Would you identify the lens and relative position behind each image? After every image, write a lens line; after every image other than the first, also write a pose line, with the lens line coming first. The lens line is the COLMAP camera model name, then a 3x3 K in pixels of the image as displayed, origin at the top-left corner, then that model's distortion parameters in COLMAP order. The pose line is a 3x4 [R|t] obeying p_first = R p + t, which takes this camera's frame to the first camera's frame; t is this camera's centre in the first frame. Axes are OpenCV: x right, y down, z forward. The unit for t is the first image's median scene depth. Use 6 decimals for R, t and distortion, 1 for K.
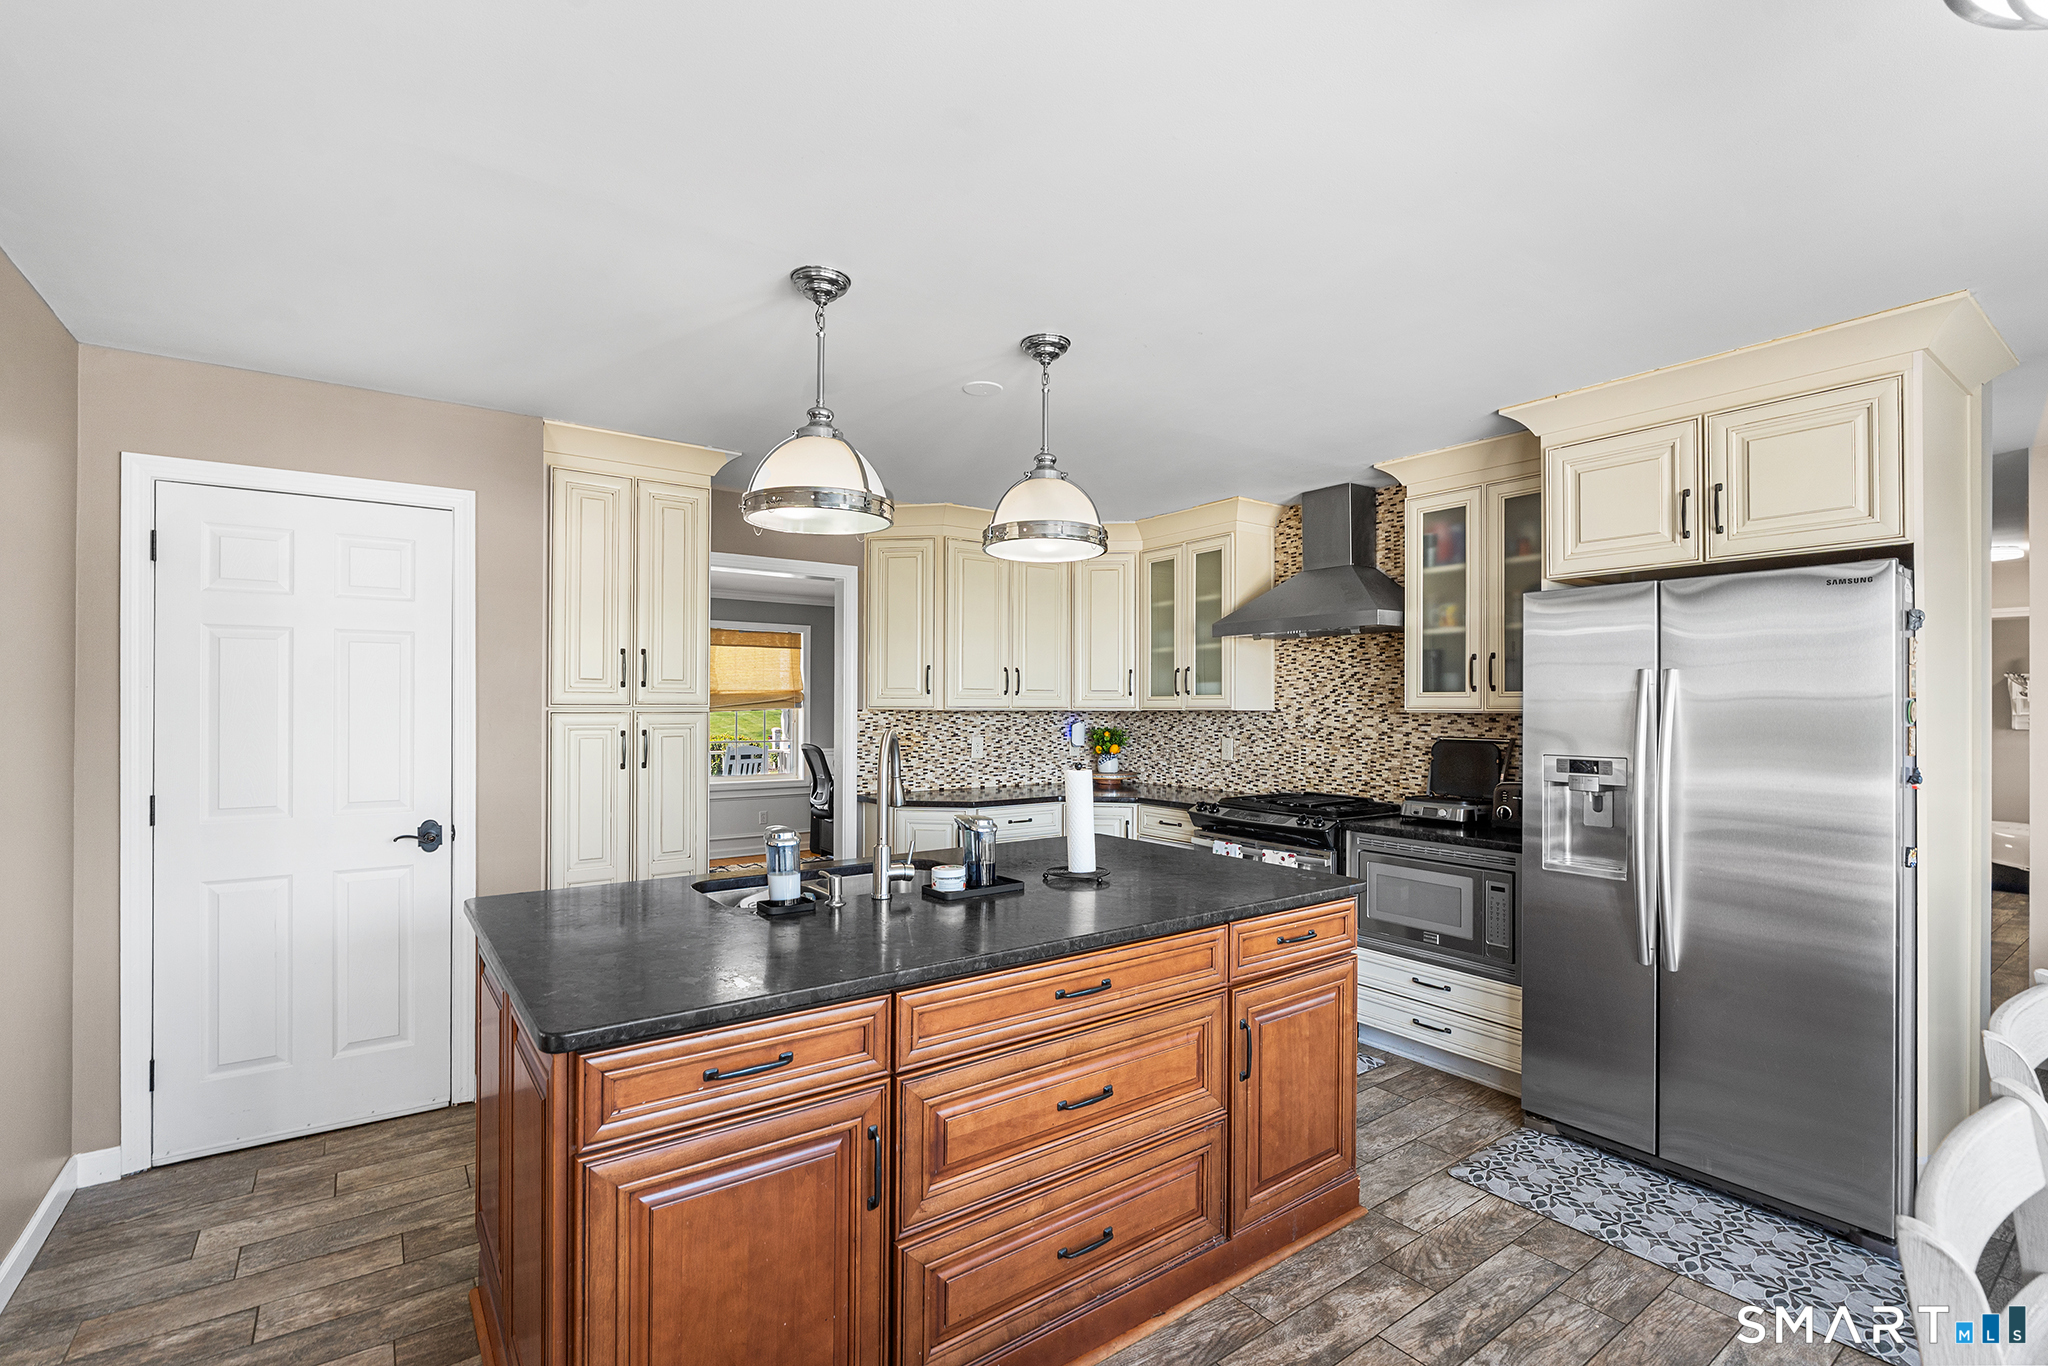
lens RADIAL K [[910.3, 0, 1020.8], [0, 910.3, 698.4], [0, 0, 1]] dist [-0.005016, -0.000171]
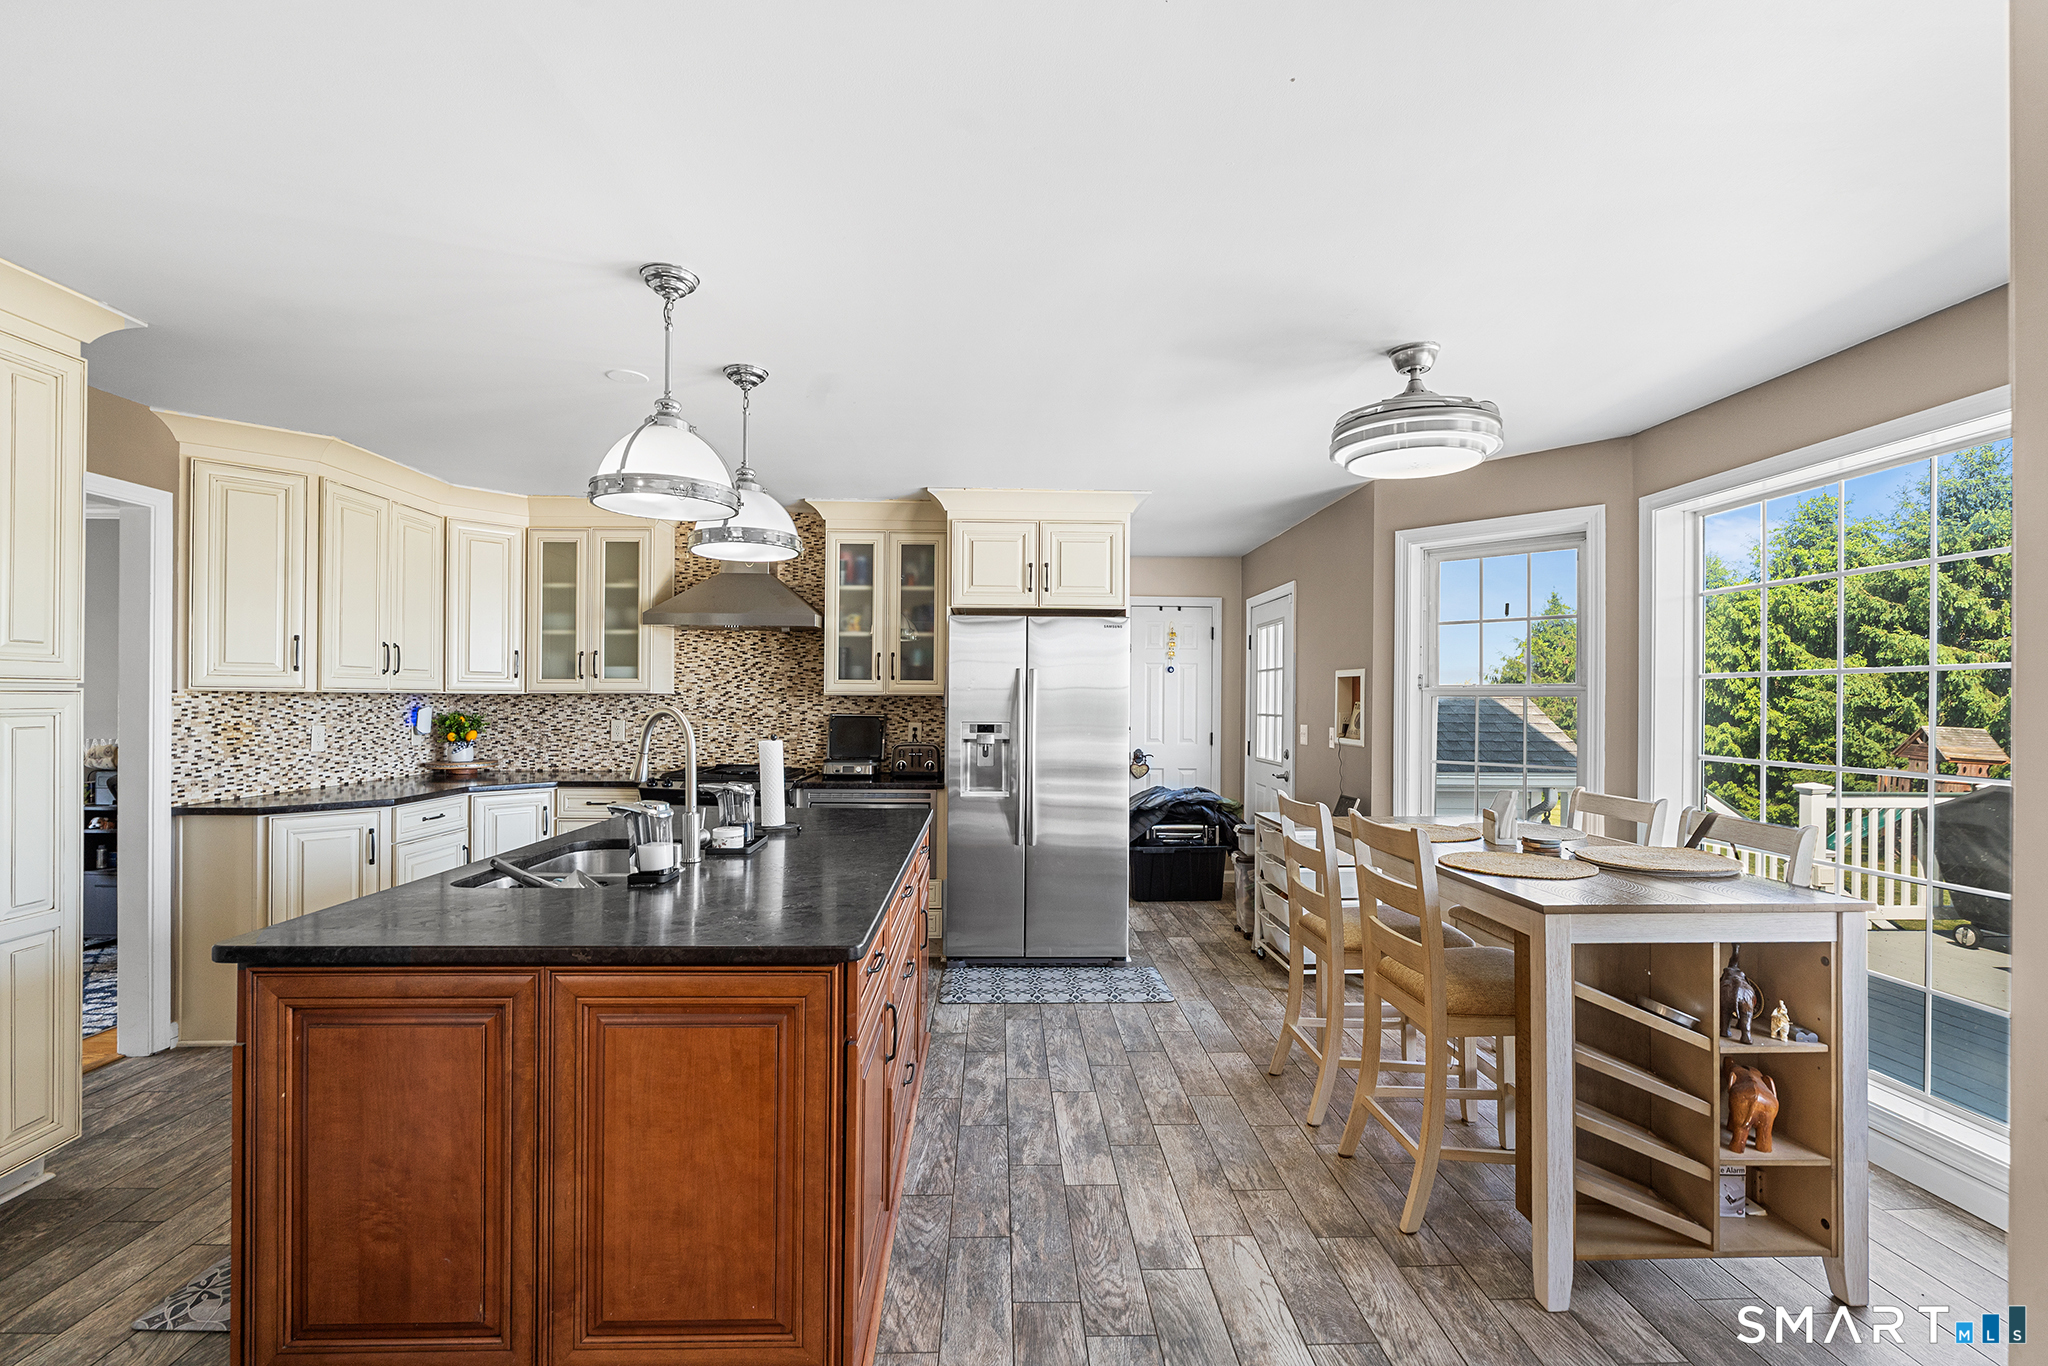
lens RADIAL K [[910.3, 0, 1020.8], [0, 910.3, 698.4], [0, 0, 1]] dist [-0.005016, -0.000171]
pose [[0.562719, -0.000247, 0.826648, -0.428243], [-0.011302, 0.999904, 0.007992, 0.005838], [-0.826571, -0.013840, 0.562663, 0.035610]]
